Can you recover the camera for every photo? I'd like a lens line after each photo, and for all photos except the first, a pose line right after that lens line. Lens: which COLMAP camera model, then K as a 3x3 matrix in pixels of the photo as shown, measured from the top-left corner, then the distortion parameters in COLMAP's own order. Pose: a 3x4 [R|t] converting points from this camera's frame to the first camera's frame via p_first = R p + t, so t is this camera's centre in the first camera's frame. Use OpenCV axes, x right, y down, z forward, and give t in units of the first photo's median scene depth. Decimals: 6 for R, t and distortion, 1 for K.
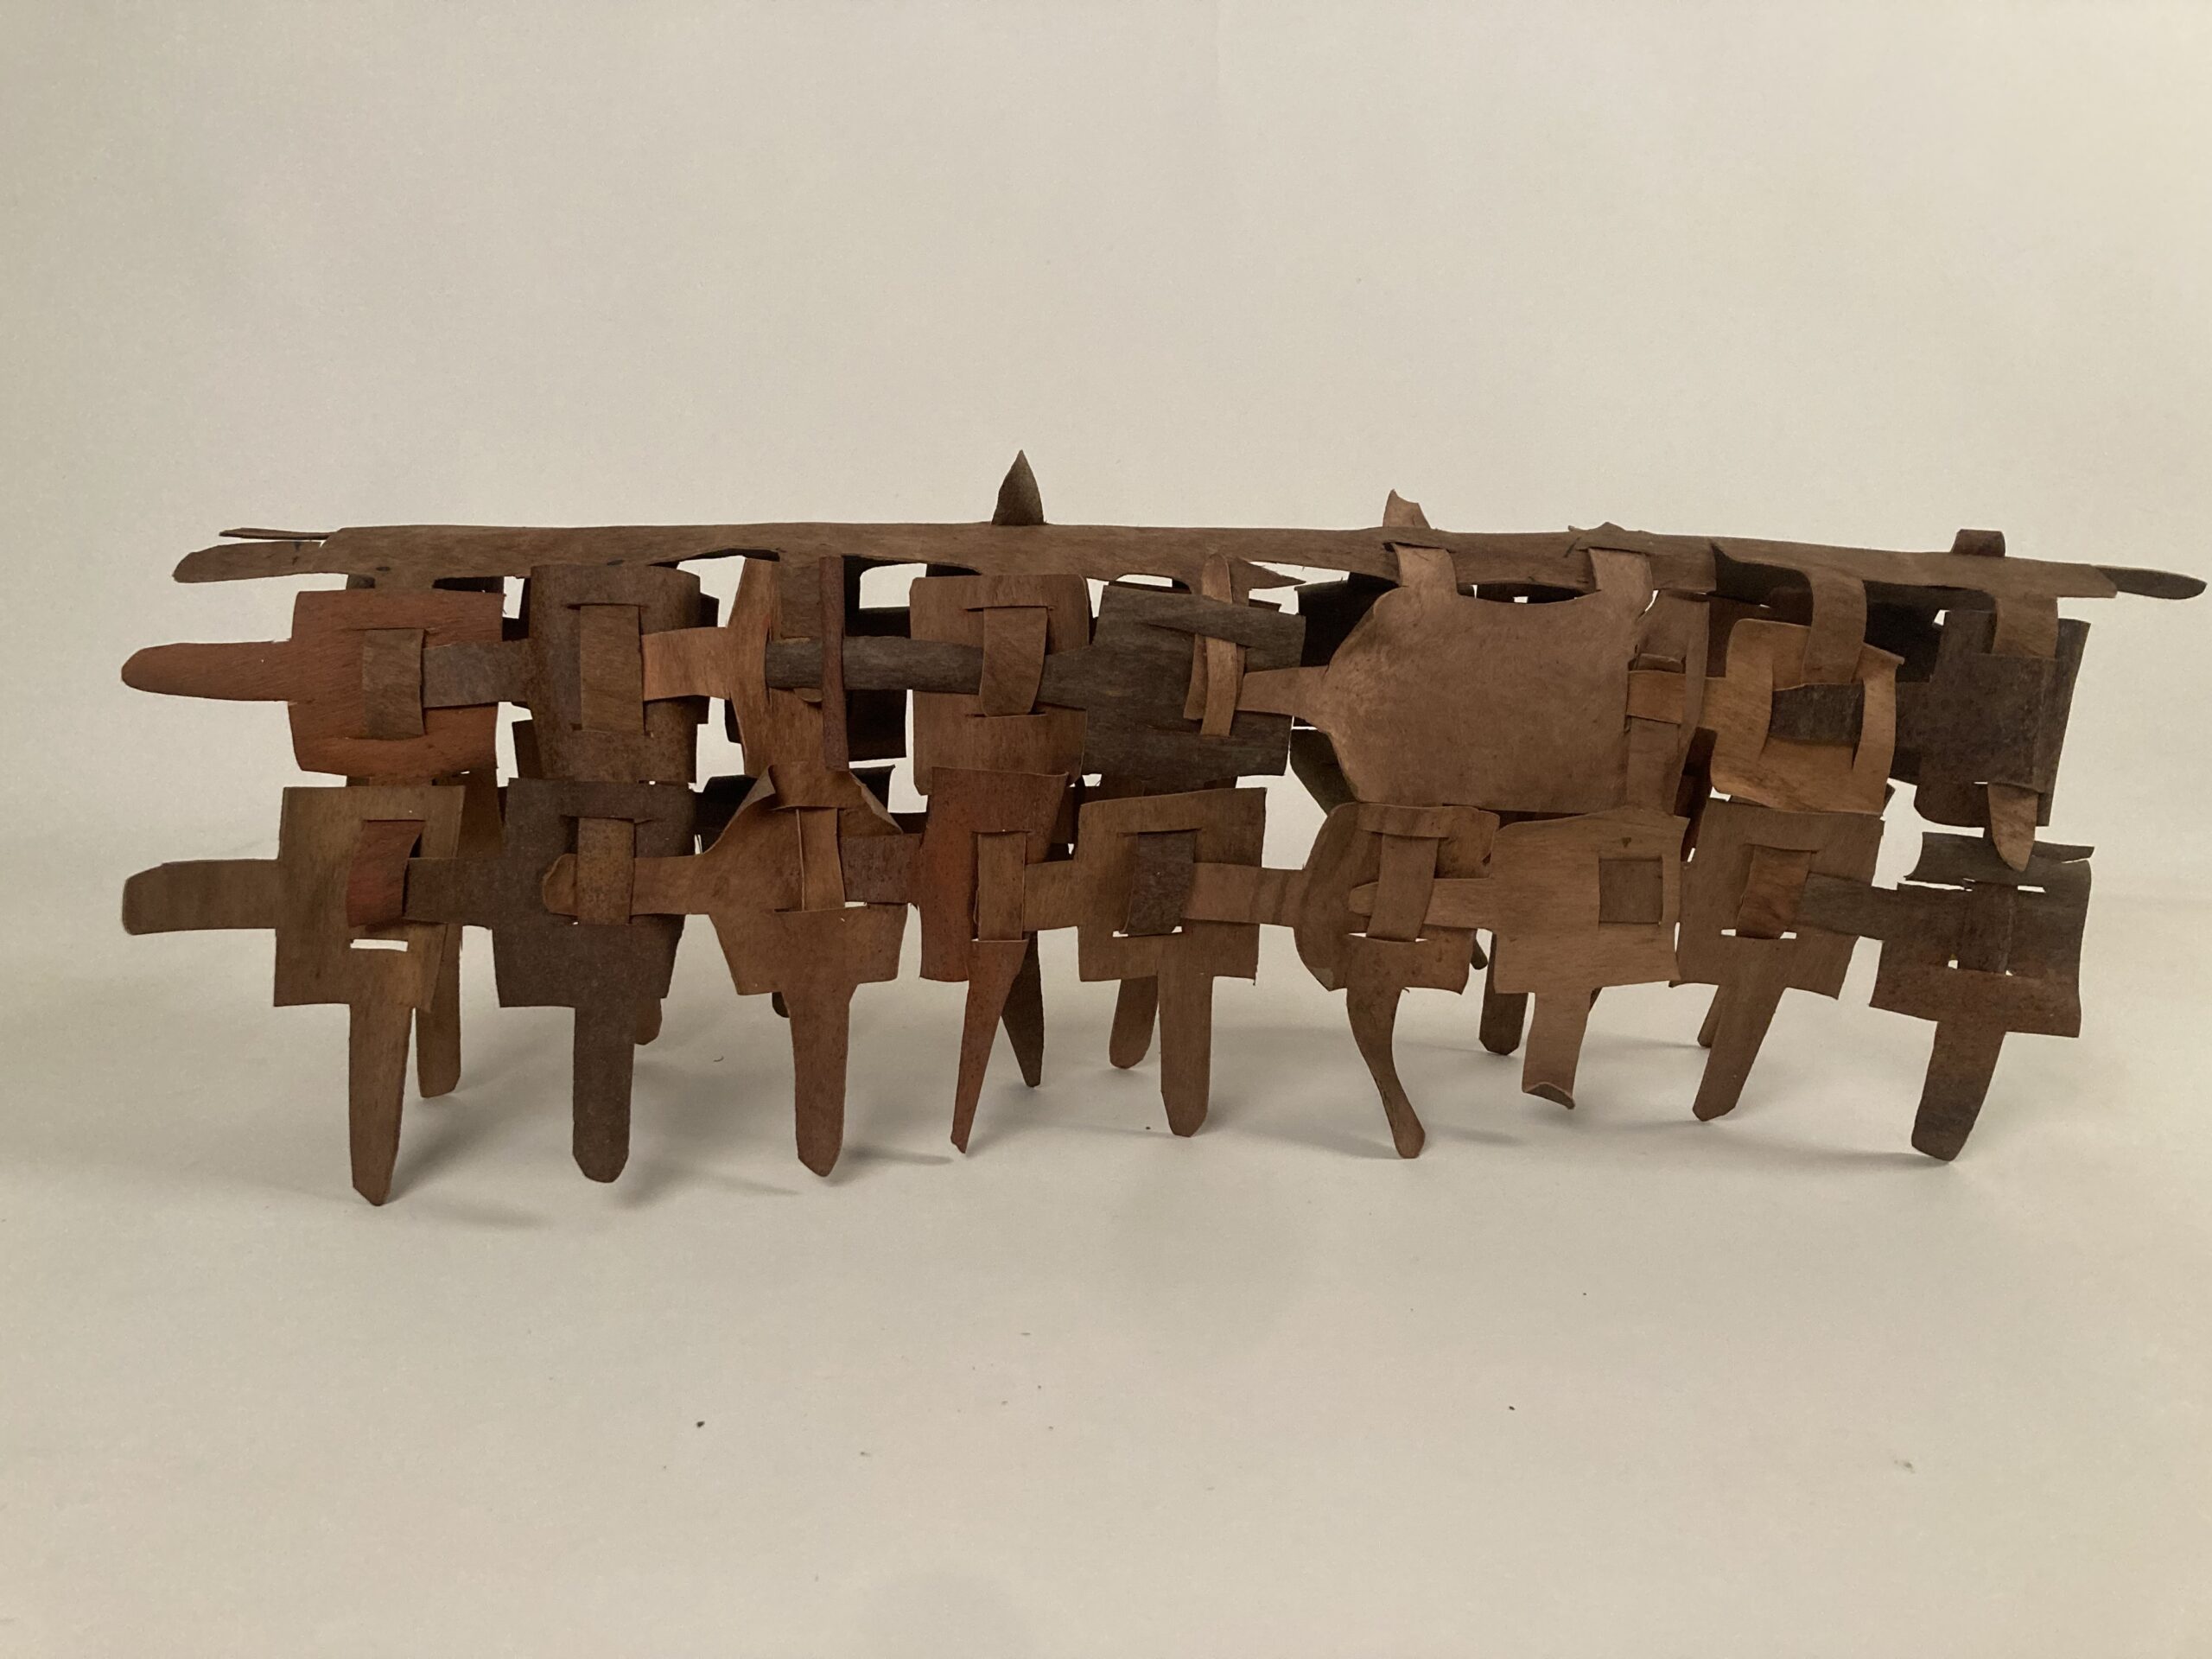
lens RADIAL K [[1758.0, 0, 1106.0], [0, 1758.0, 829.5], [0, 0, 1]] dist [0.068186, -0.065214]
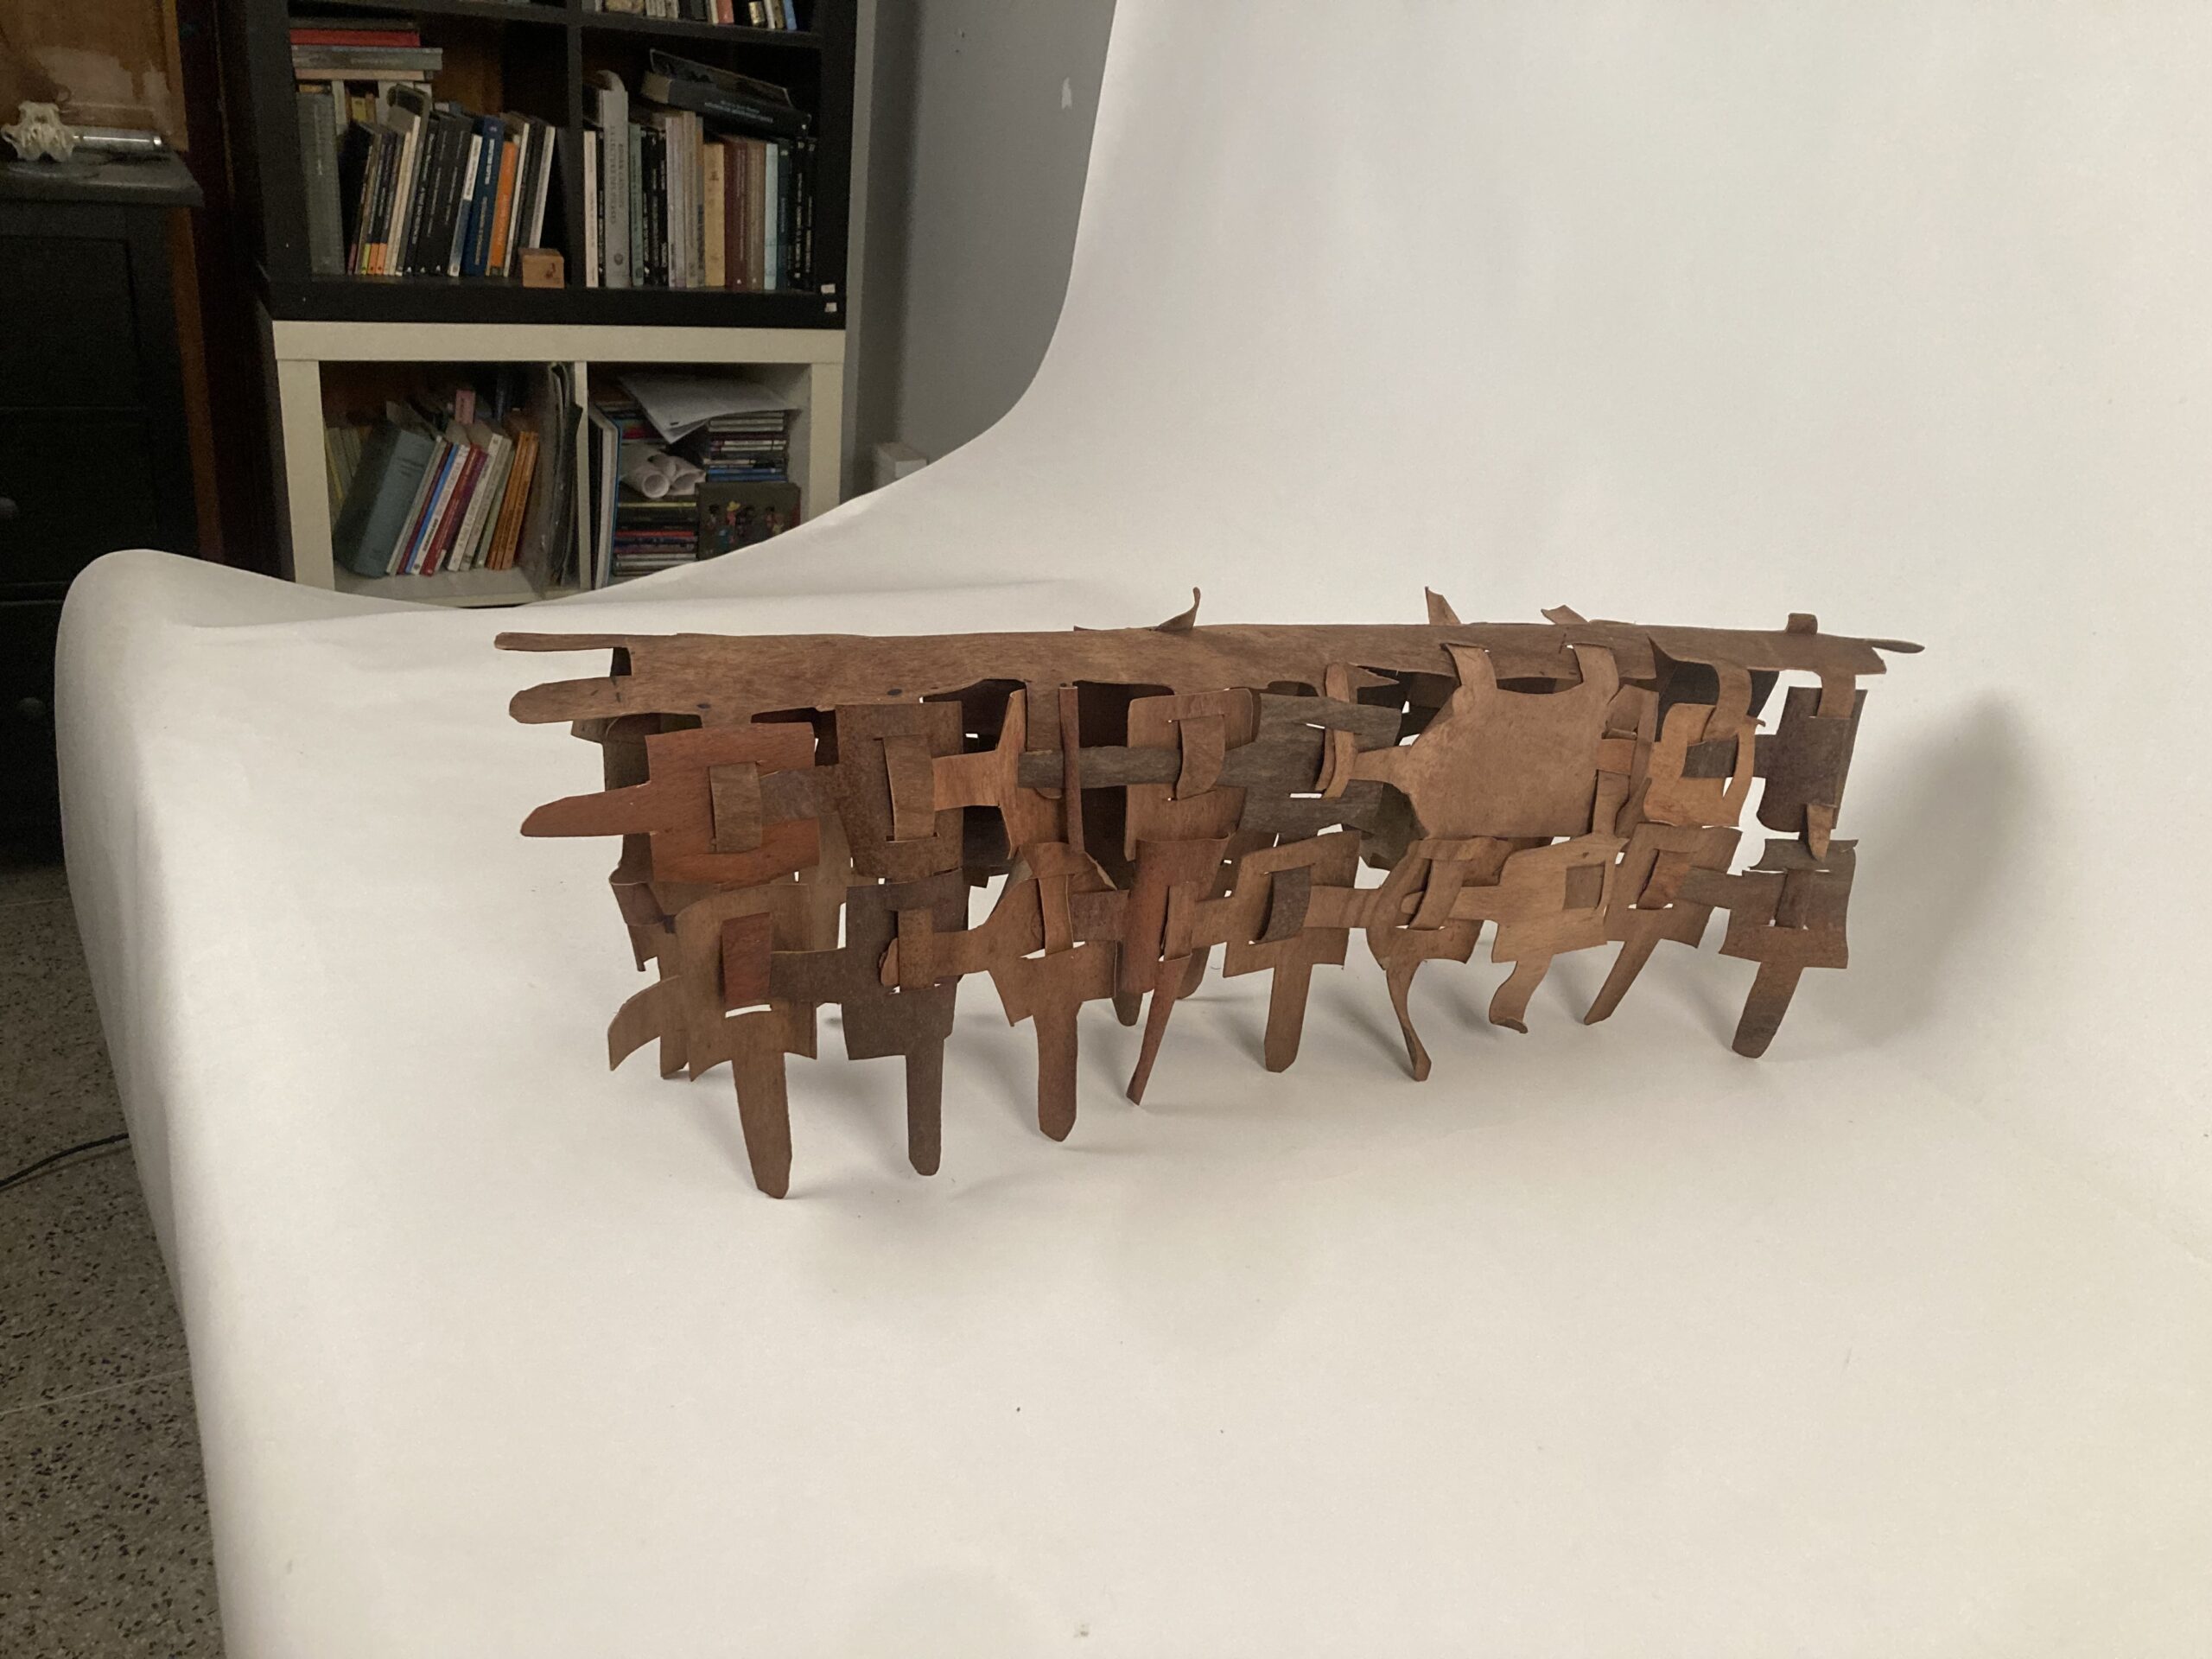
lens RADIAL K [[1758.0, 0, 1106.0], [0, 1758.0, 829.5], [0, 0, 1]] dist [0.068186, -0.065214]
pose [[0.952431, -0.059019, 0.298986, -0.512415], [-0.010499, 0.974132, 0.225736, -0.338454], [-0.304574, -0.218137, 0.927173, -0.200698]]
